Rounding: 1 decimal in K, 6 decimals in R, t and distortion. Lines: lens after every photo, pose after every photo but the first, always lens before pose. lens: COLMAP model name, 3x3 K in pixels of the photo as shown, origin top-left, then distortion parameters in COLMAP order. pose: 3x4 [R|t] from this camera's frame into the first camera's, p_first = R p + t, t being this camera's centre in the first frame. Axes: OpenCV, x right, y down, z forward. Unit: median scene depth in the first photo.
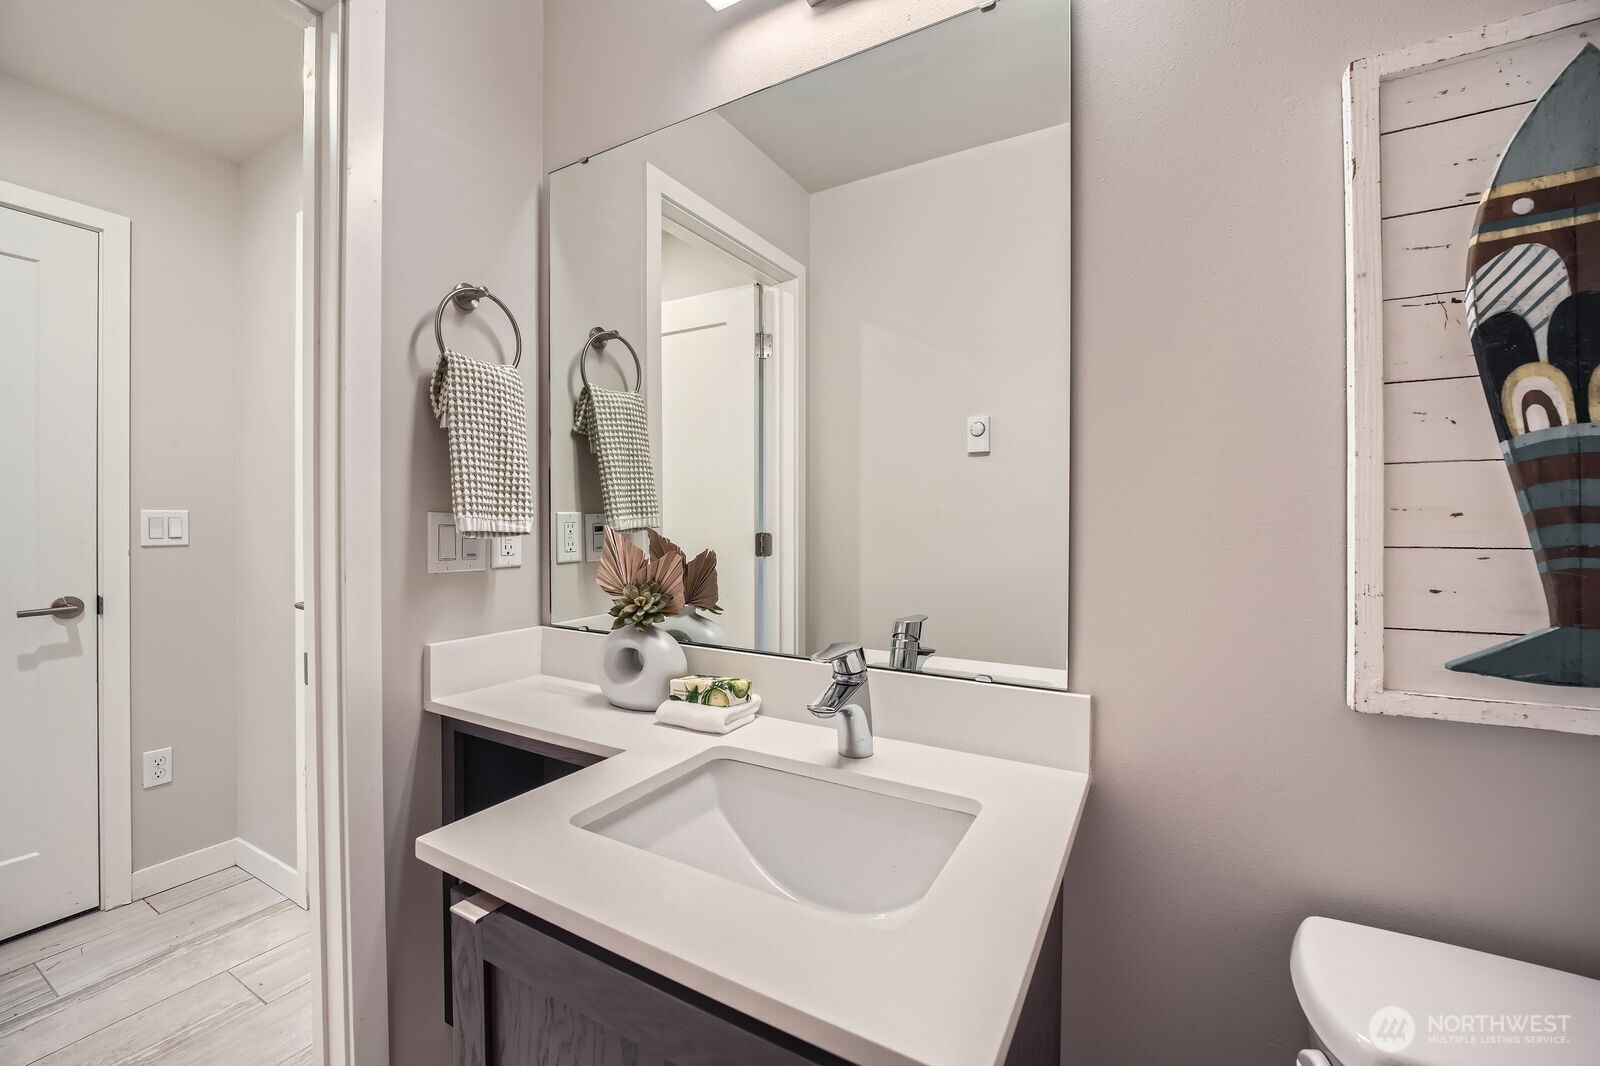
lens RADIAL K [[653.9, 0, 807.1], [0, 653.9, 521.2], [0, 0, 1]] dist [-0.012028, 0.000046]
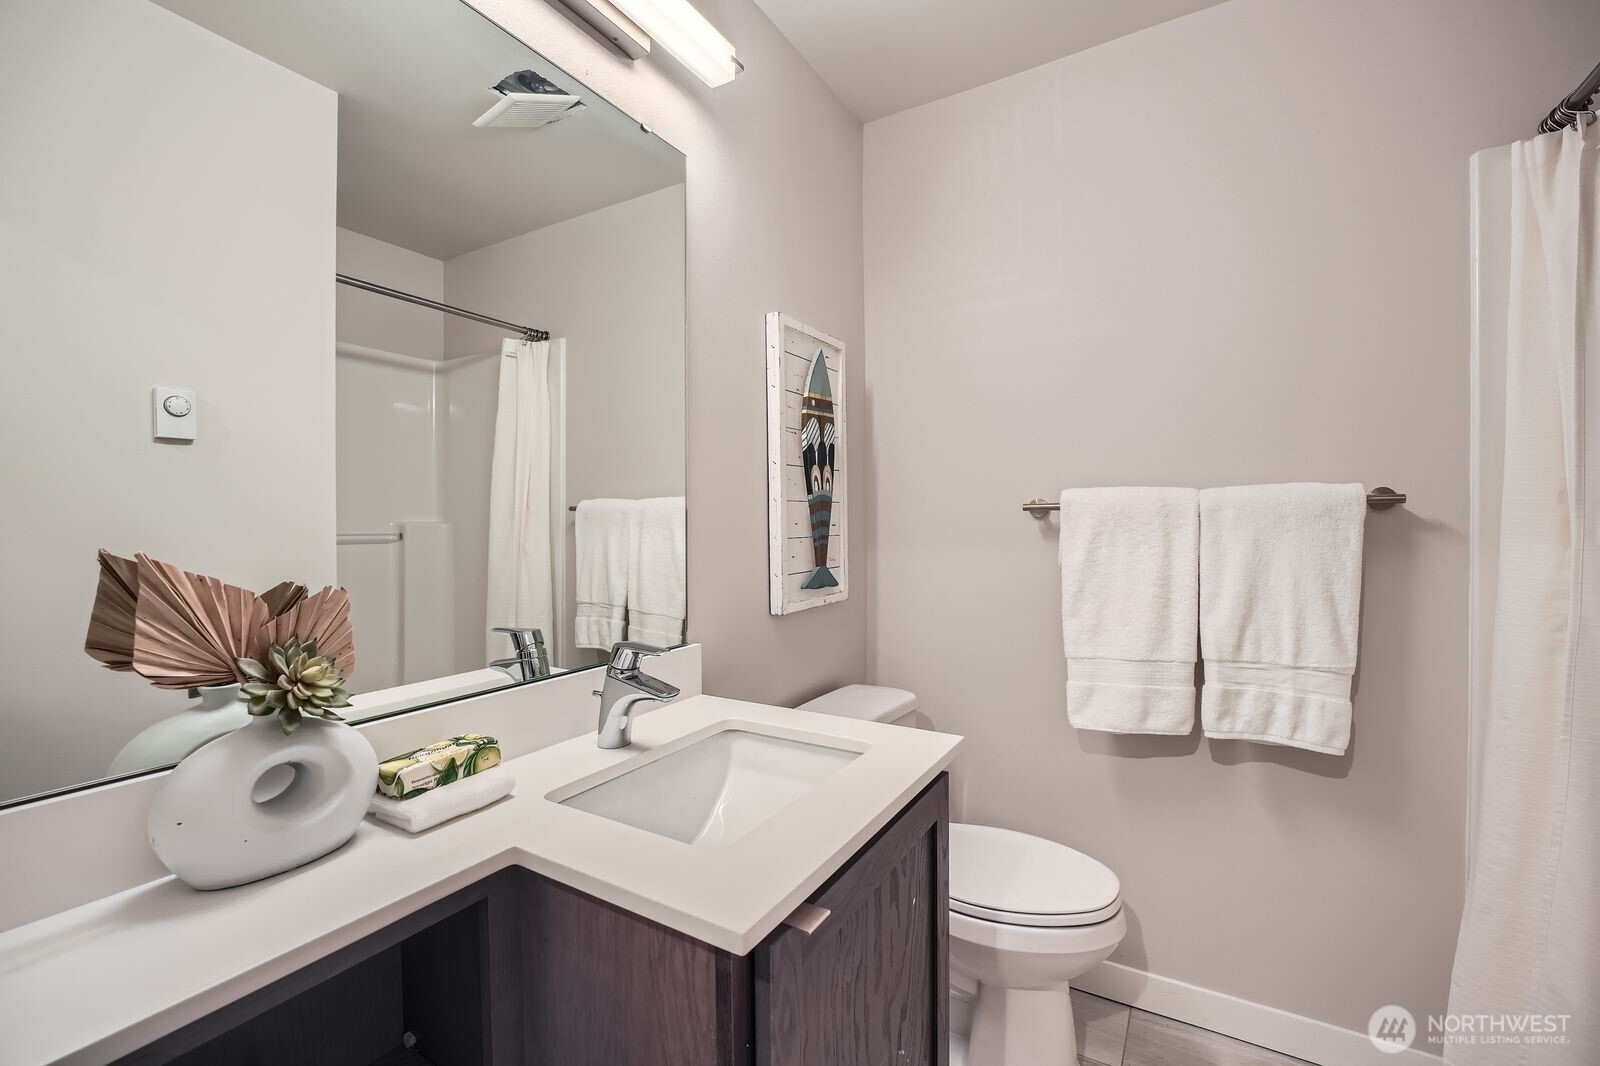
lens RADIAL K [[653.9, 0, 807.1], [0, 653.9, 528.5], [0, 0, 1]] dist [-0.012028, 0.000046]
pose [[0.031920, -0.011859, 0.999420, -1.460698], [0.010623, 0.999877, 0.011525, -0.021936], [-0.999434, 0.010249, 0.032042, 0.933378]]
